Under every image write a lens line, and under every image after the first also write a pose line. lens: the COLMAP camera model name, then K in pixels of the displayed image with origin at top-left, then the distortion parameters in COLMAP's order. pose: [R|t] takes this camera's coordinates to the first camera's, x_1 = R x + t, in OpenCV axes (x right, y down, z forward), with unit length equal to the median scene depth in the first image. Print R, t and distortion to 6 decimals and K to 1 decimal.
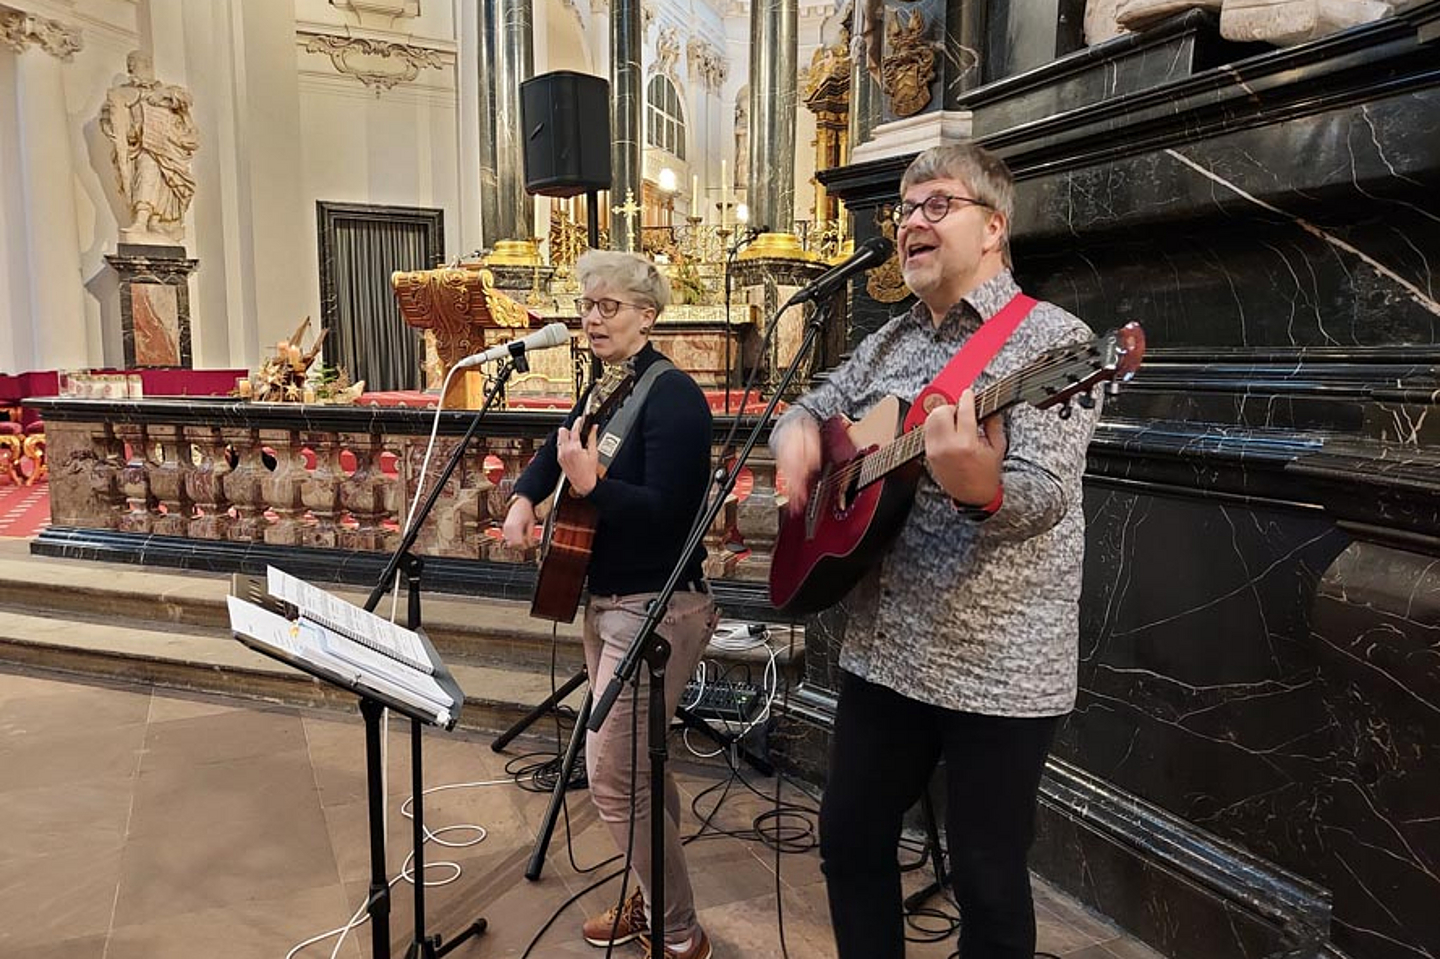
lens RADIAL K [[1047.3, 0, 707.5], [0, 1047.3, 485.3], [0, 0, 1]] dist [0.058174, -0.029126]
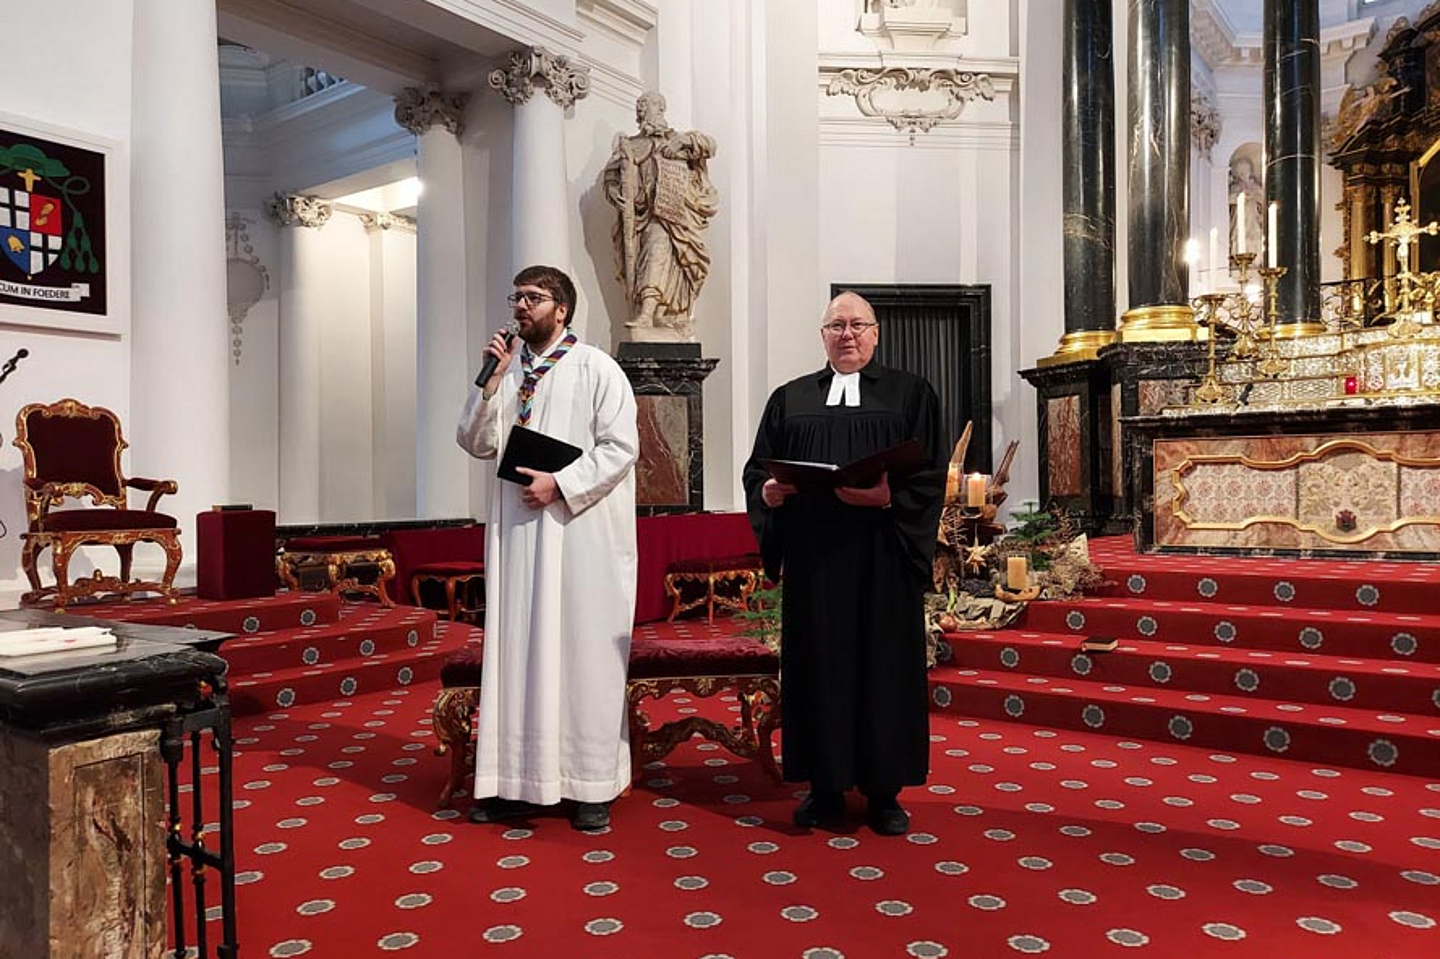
lens RADIAL K [[1045.0, 0, 712.1], [0, 1045.0, 485.8], [0, 0, 1]] dist [0.054929, -0.037912]
pose [[0.954453, -0.017570, -0.297843, -0.272455], [-0.017973, 0.993066, -0.116177, -0.045232], [0.297819, 0.116239, 0.947519, 0.337128]]
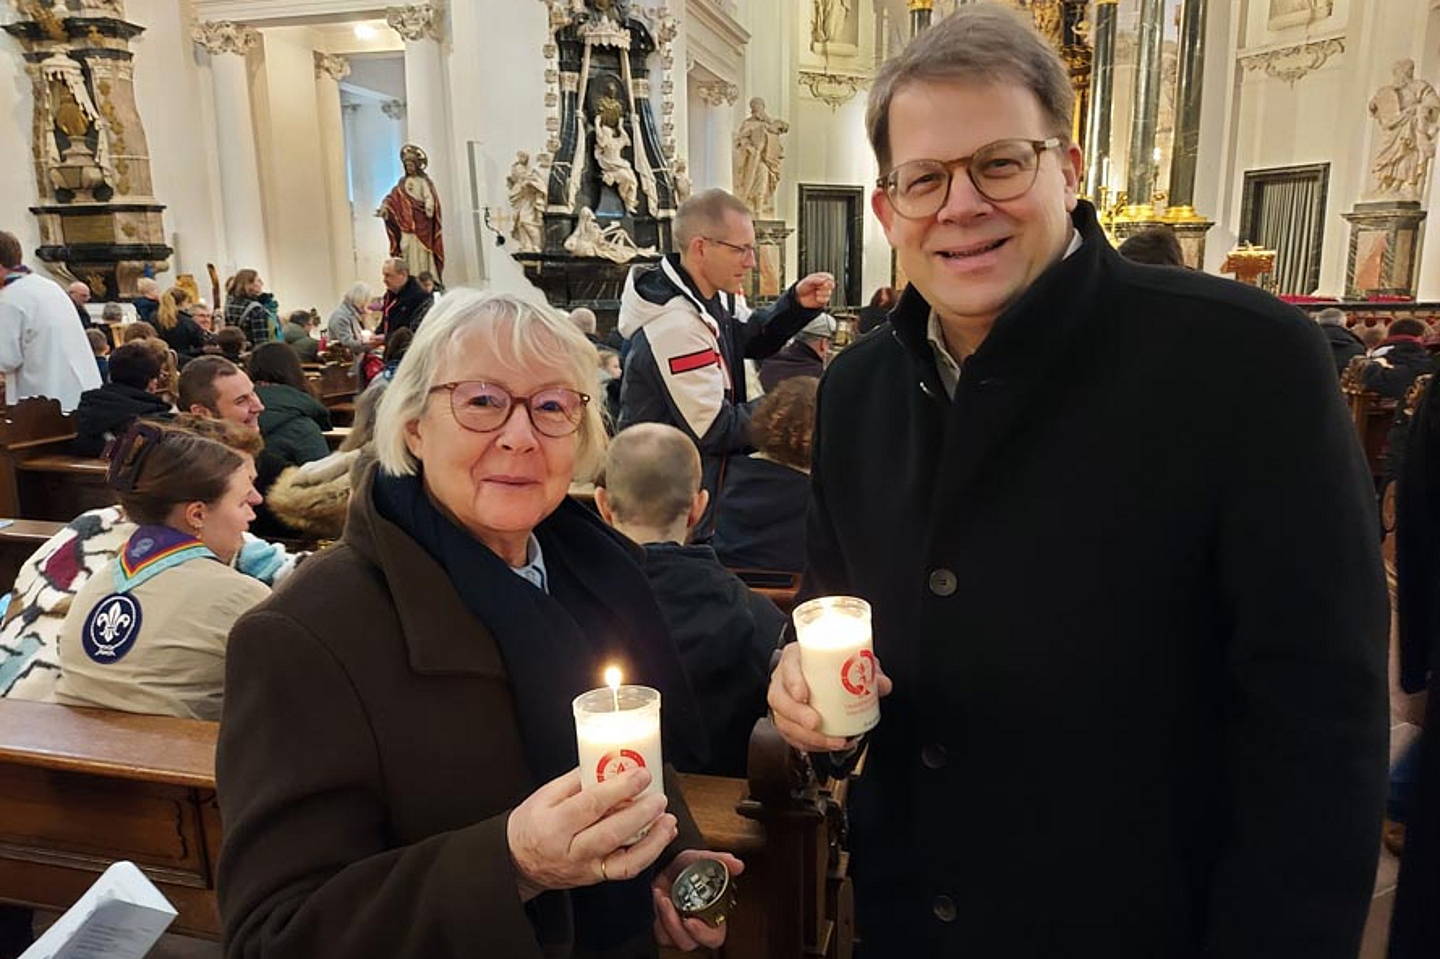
lens RADIAL K [[1059.4, 0, 711.8], [0, 1059.4, 489.9], [0, 0, 1]] dist [0.042486, -0.035327]
pose [[0.996257, -0.032495, 0.080099, -0.742067], [0.026398, 0.996755, 0.076038, 0.057894], [-0.082309, -0.073639, 0.993883, -0.628550]]
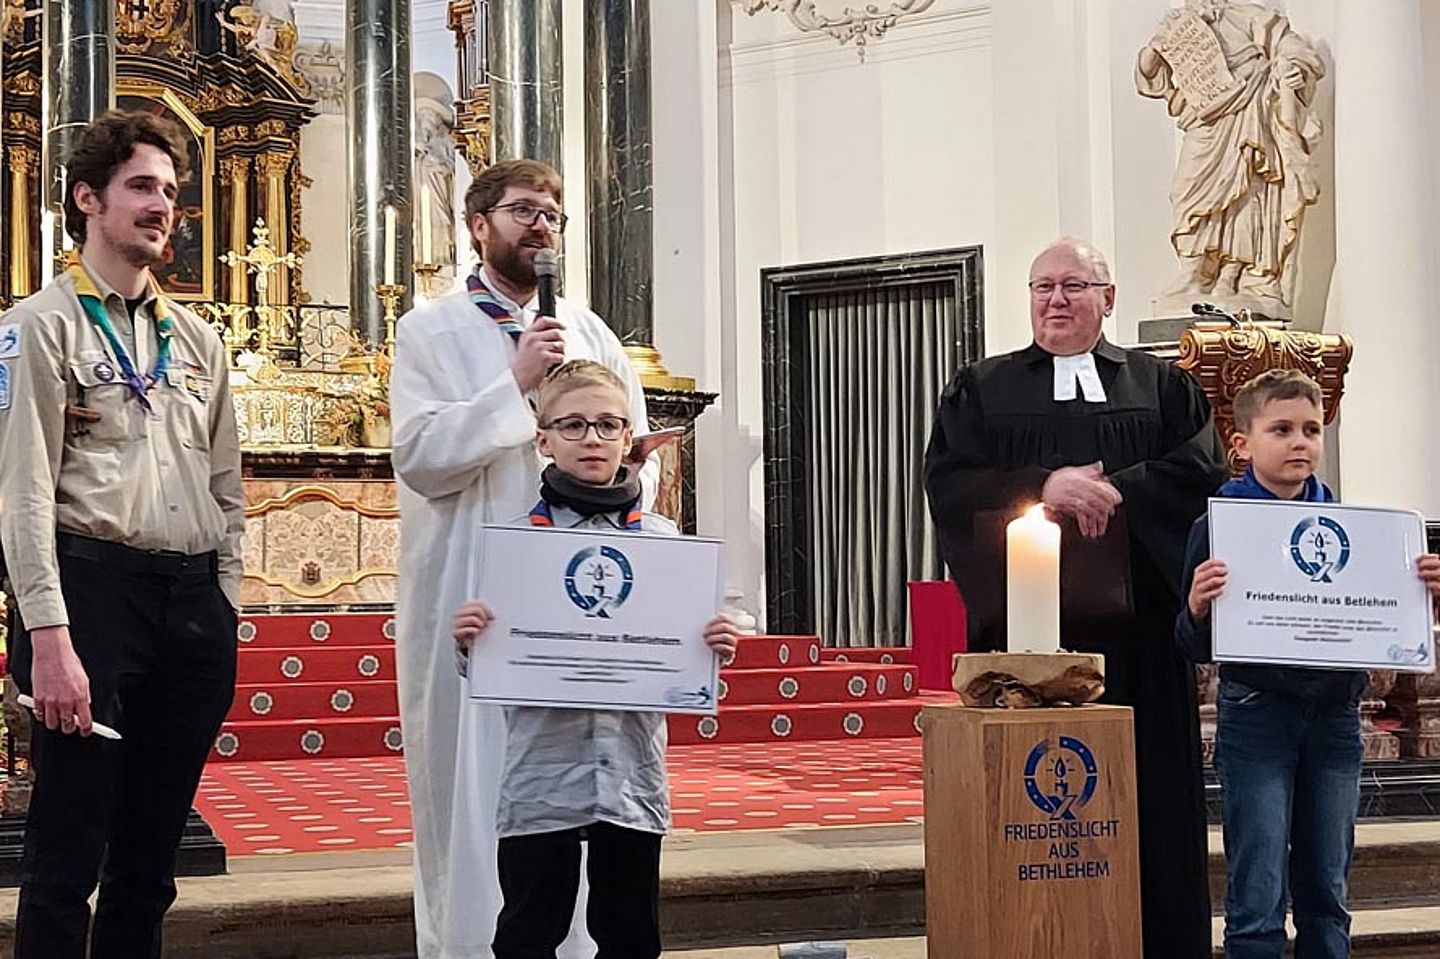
lens RADIAL K [[2098.2, 0, 695.8], [0, 2098.2, 485.2], [0, 0, 1]] dist [0.070085, -0.070680]
pose [[0.797768, 0.021011, 0.602598, -0.517249], [0.090098, 0.984019, -0.153589, 0.016204], [-0.596195, 0.176821, 0.783125, 0.110505]]
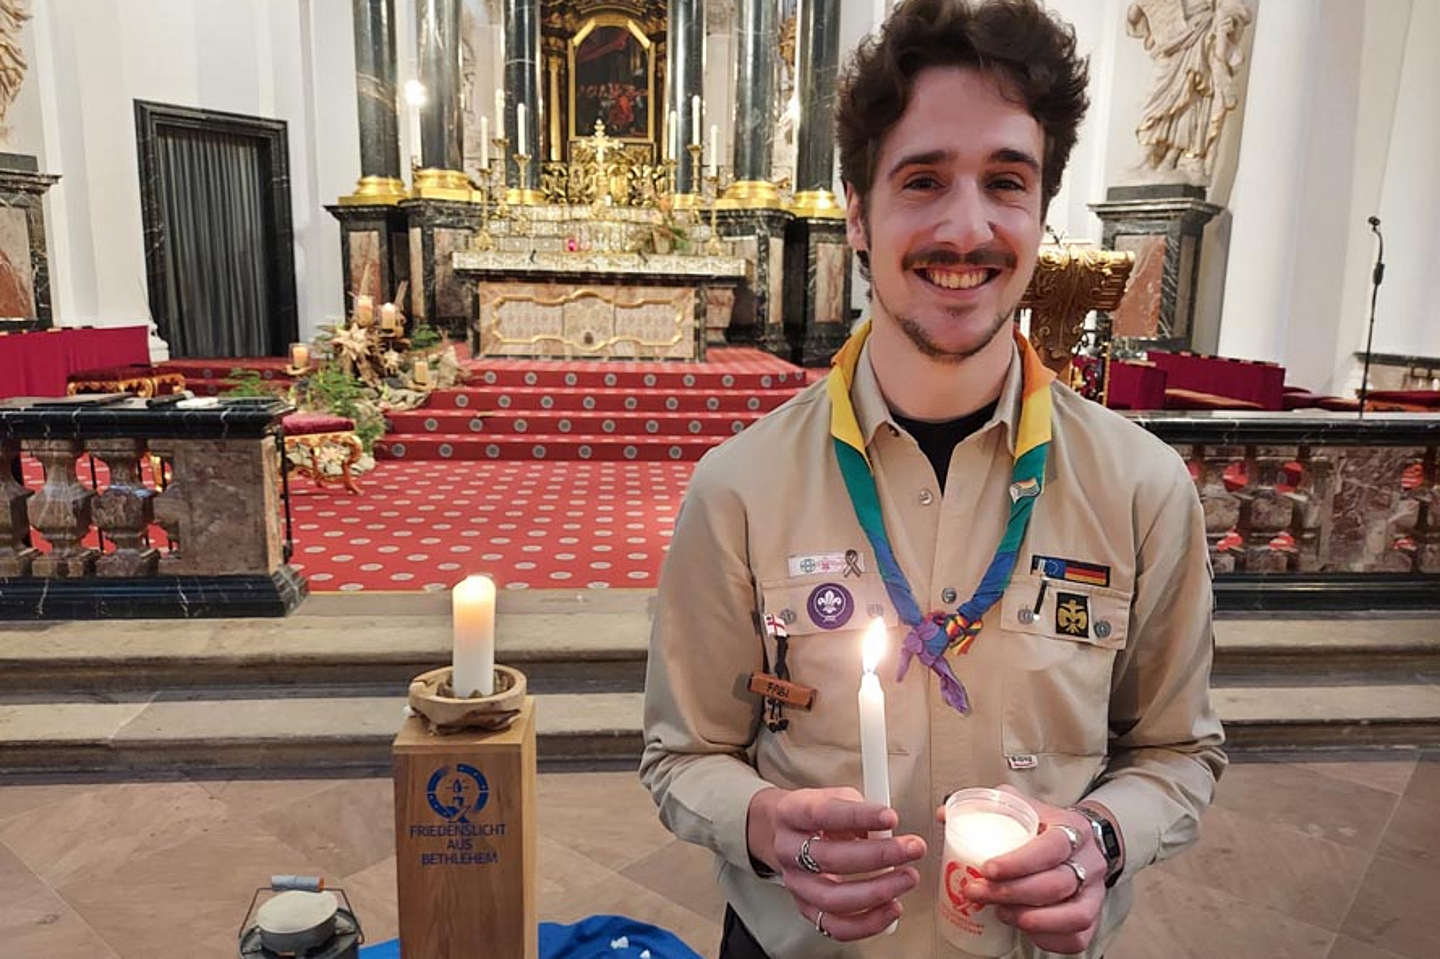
lens RADIAL K [[1059.4, 0, 711.8], [0, 1059.4, 489.9], [0, 0, 1]] dist [0.042486, -0.035327]
pose [[0.908386, -0.063906, 0.413220, -0.385855], [0.036524, 0.996601, 0.073835, -0.032414], [-0.416534, -0.051978, 0.907633, 0.120832]]
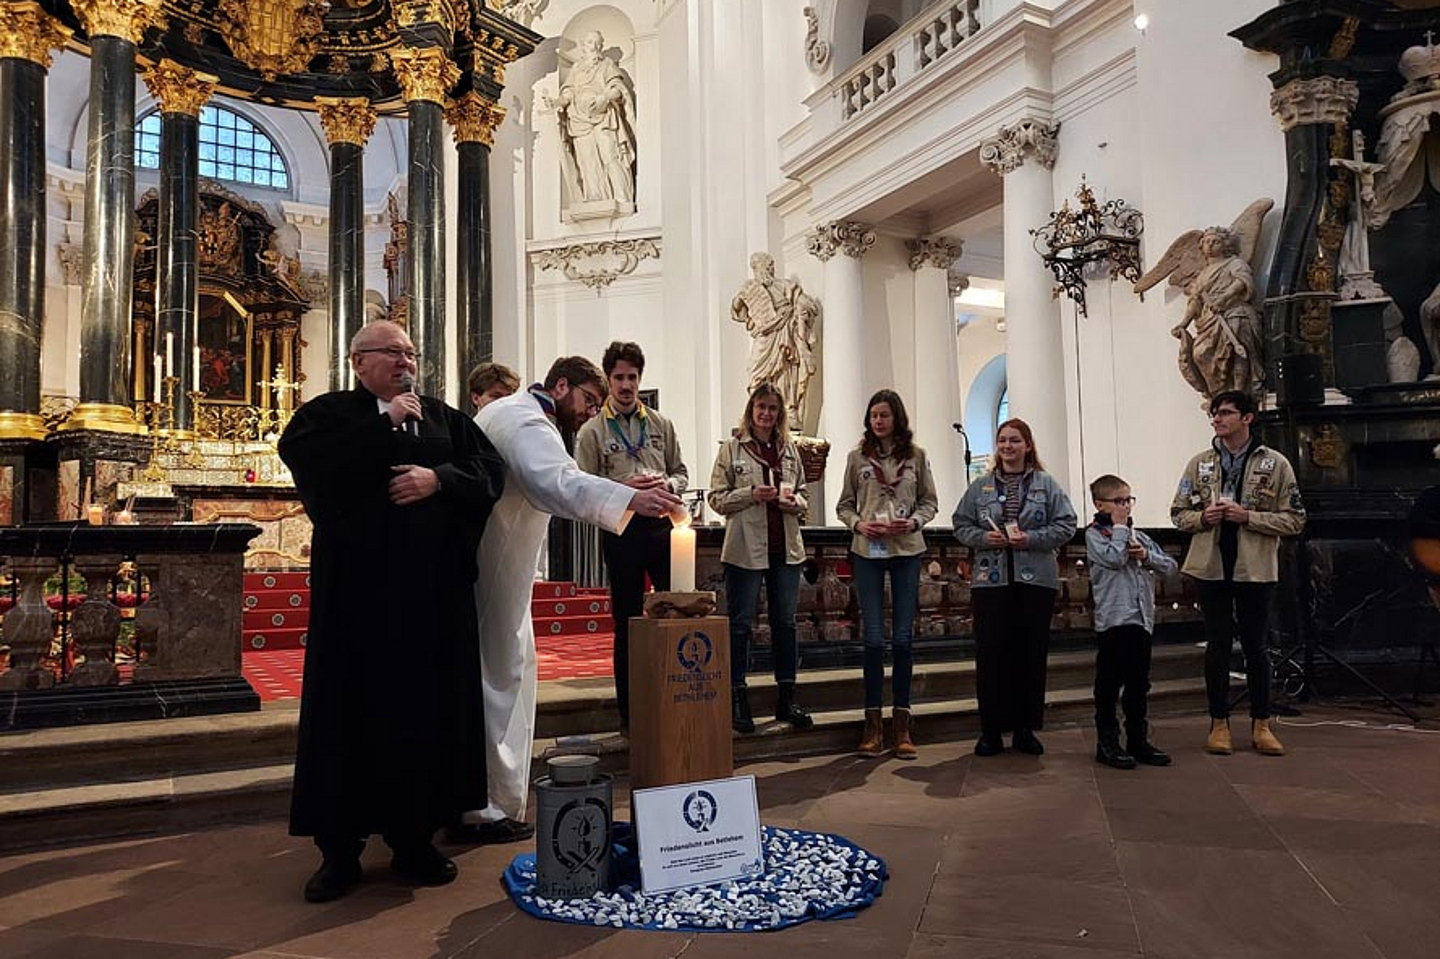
lens RADIAL K [[1045.0, 0, 712.1], [0, 1045.0, 485.8], [0, 0, 1]] dist [0.054929, -0.037912]
pose [[0.669918, 0.041740, 0.741261, -0.521187], [0.108529, 0.982188, -0.153390, 0.015787], [-0.734460, 0.183207, 0.653455, 0.107432]]
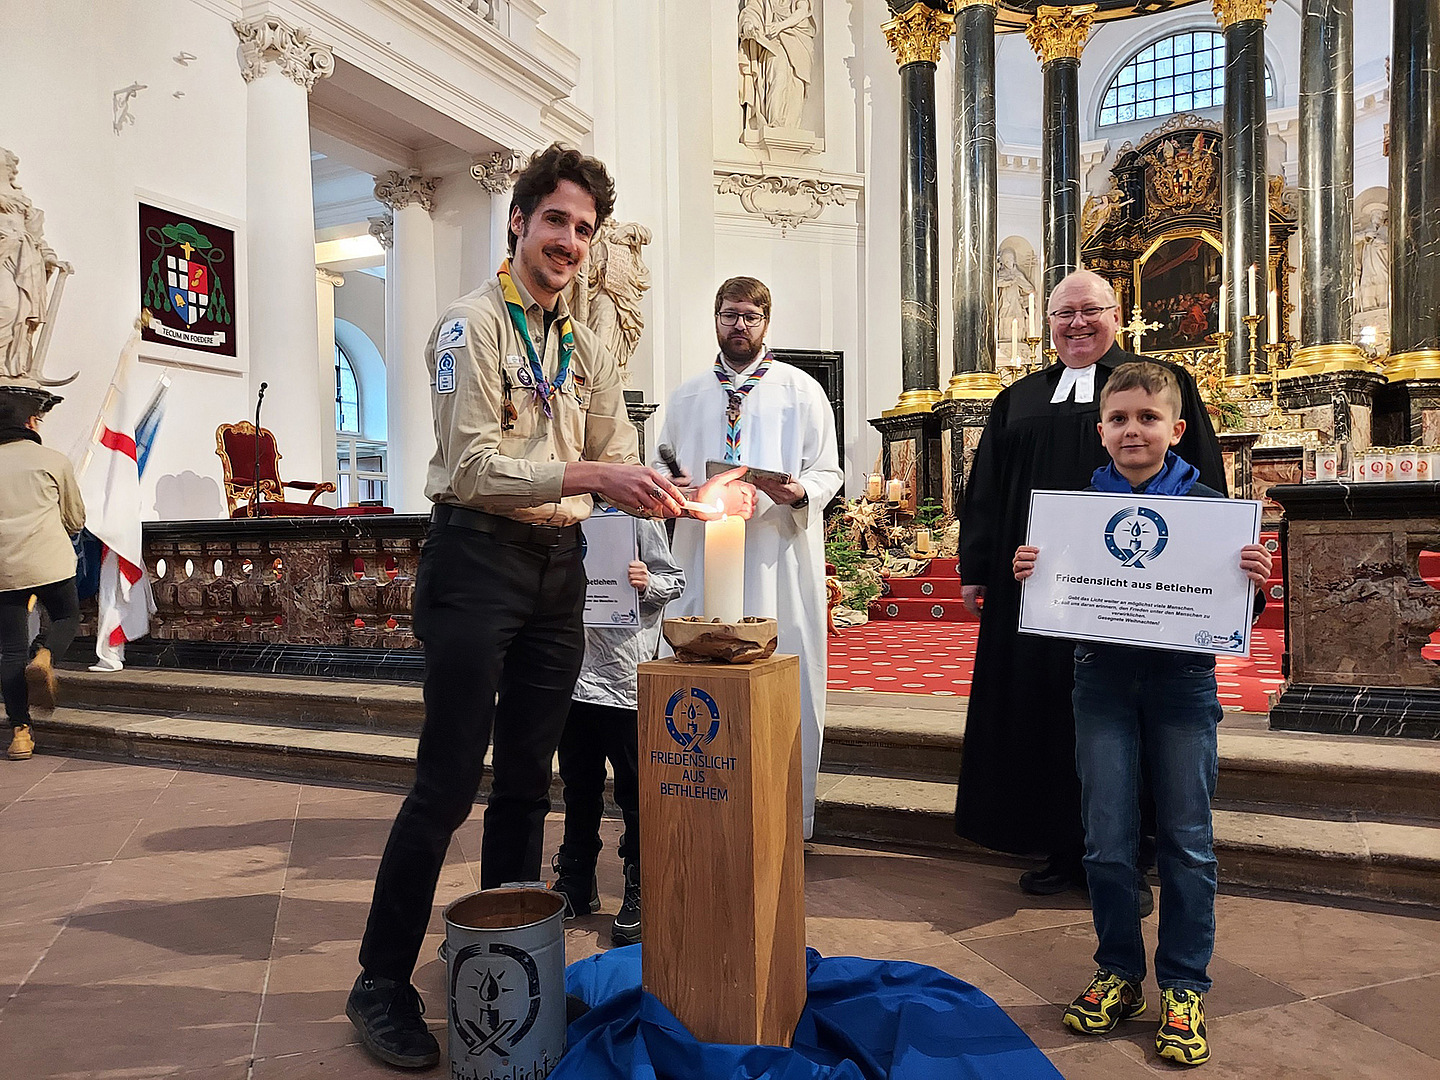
lens RADIAL K [[1046.0, 0, 711.3], [0, 1046.0, 544.7], [0, 0, 1]] dist [0.076393, -0.075259]
pose [[0.995054, -0.019854, -0.097336, -0.345213], [0.008945, 0.993751, -0.111258, 0.008638], [0.098936, 0.109837, 0.989013, 0.123394]]
